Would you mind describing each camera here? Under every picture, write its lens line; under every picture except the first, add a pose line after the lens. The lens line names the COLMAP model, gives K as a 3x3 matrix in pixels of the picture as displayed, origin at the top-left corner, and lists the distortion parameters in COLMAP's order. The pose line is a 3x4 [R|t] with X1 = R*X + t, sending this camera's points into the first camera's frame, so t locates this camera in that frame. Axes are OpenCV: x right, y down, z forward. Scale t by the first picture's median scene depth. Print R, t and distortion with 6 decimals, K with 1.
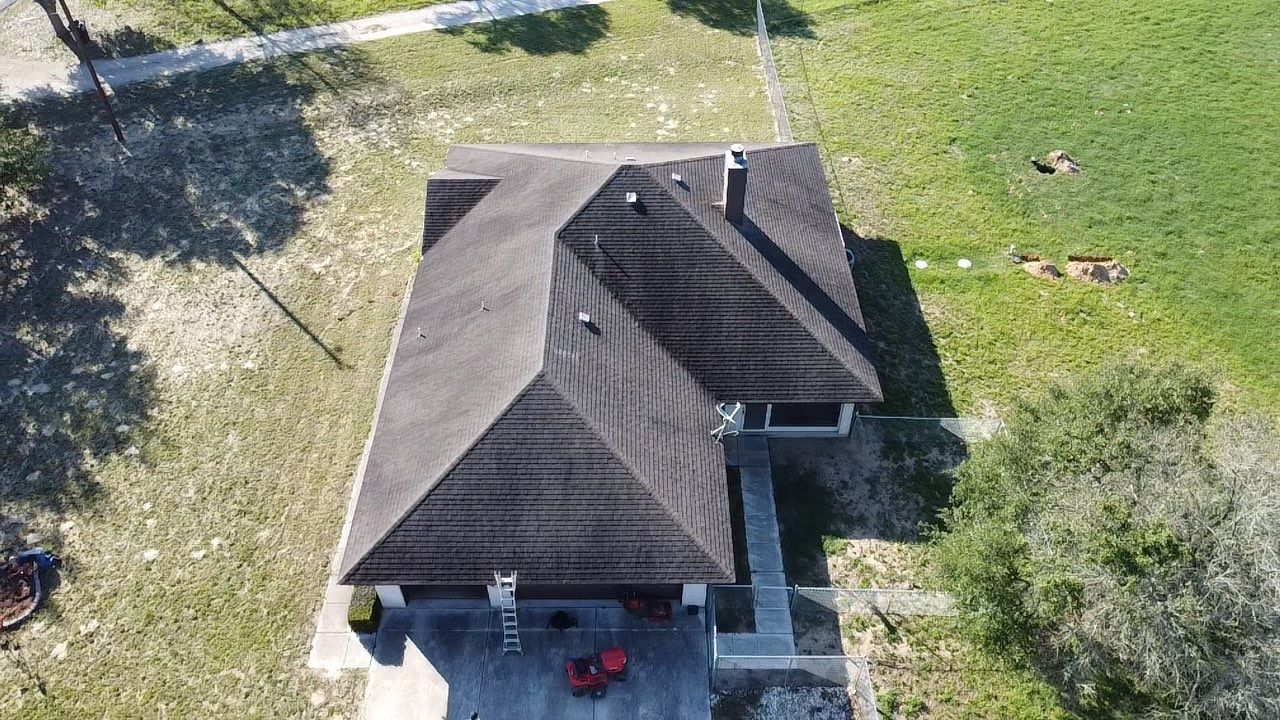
lens RADIAL K [[955.6, 0, 632.7], [0, 955.6, 349.6], [0, 0, 1]] dist [-0.012433, 0.001838]
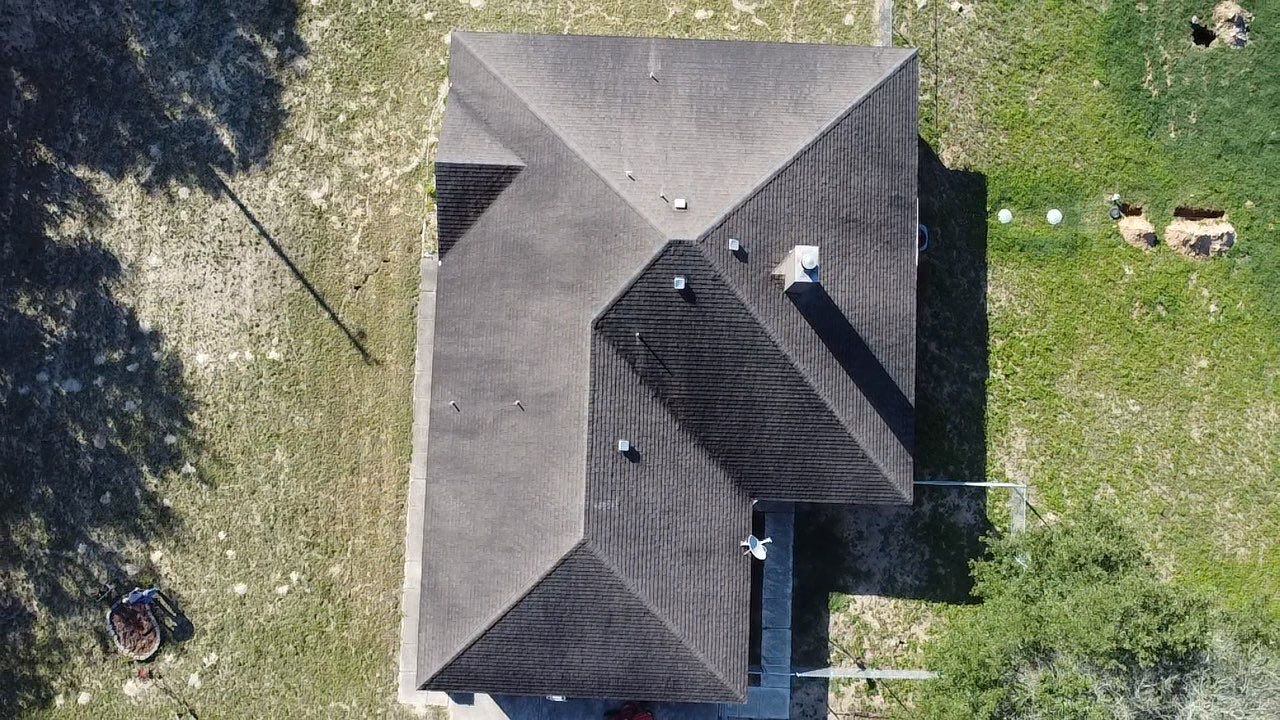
lens RADIAL K [[955.6, 0, 635.5], [0, 955.6, 366.8], [0, 0, 1]] dist [-0.012433, 0.001838]
pose [[0.999281, 0.037853, 0.002316, -0.041012], [-0.029728, 0.743922, 0.667605, -0.693149], [0.023548, -0.667193, 0.744512, 0.306406]]
